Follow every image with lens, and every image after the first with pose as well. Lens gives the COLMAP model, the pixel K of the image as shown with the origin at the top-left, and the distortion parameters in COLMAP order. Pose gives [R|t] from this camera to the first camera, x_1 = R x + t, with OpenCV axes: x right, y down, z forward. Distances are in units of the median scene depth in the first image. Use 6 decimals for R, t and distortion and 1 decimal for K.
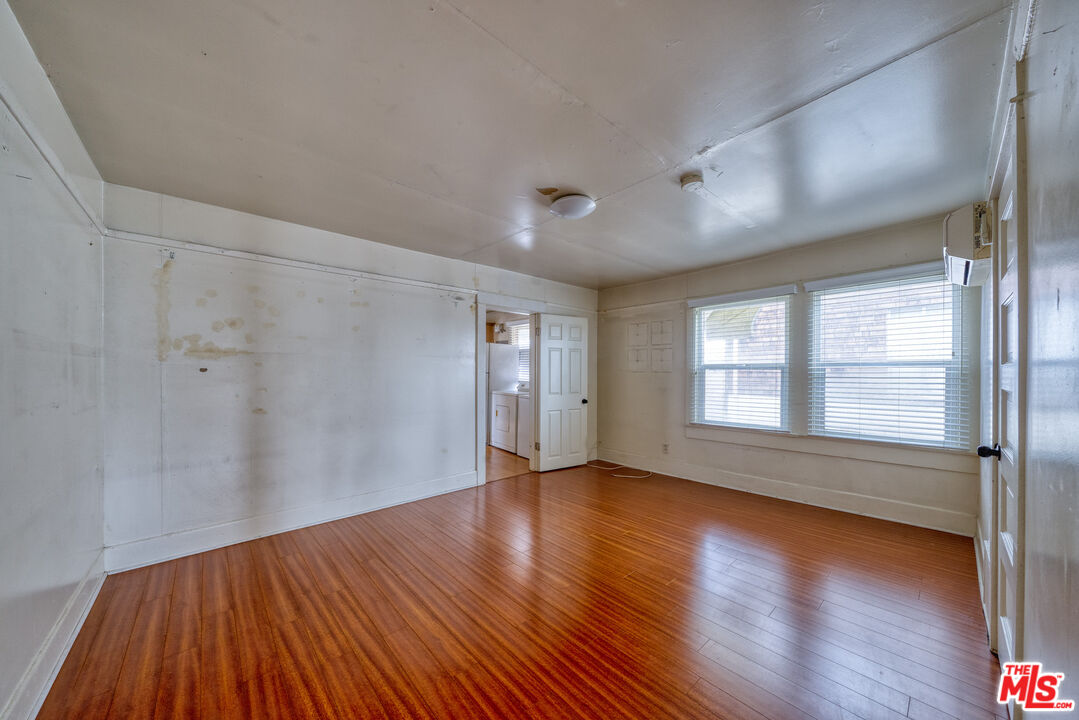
lens RADIAL K [[374.7, 0, 540.7], [0, 374.7, 365.0], [0, 0, 1]] dist [-0.005643, -0.000063]
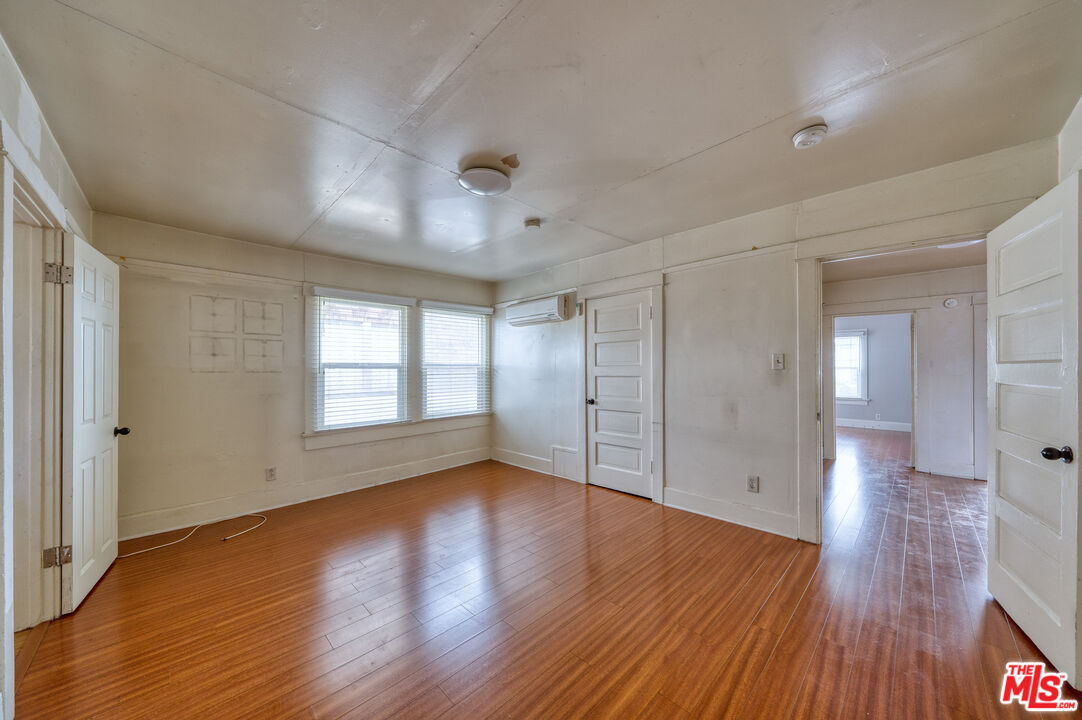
lens RADIAL K [[375.7, 0, 539.8], [0, 375.7, 365.0], [0, 0, 1]] dist [-0.005643, -0.000063]
pose [[-0.043302, 0.013339, 0.998973, -0.525017], [-0.011849, 0.999834, -0.013864, 0.011310], [-0.998992, -0.012437, -0.043136, 0.596442]]
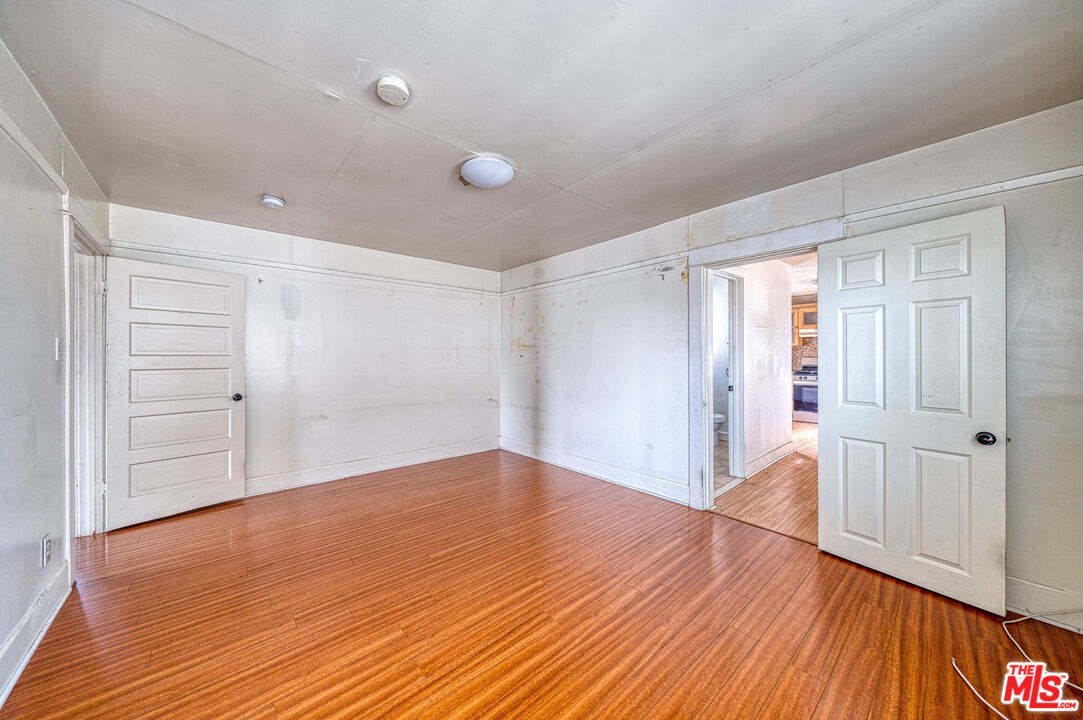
lens RADIAL K [[376.1, 0, 544.4], [0, 376.1, 361.2], [0, 0, 1]] dist [-0.005643, -0.000063]
pose [[-0.004428, 0.014239, -0.999889, 0.621784], [0.021258, 0.999674, 0.014142, 0.008520], [0.999764, -0.021193, -0.004729, 0.731969]]
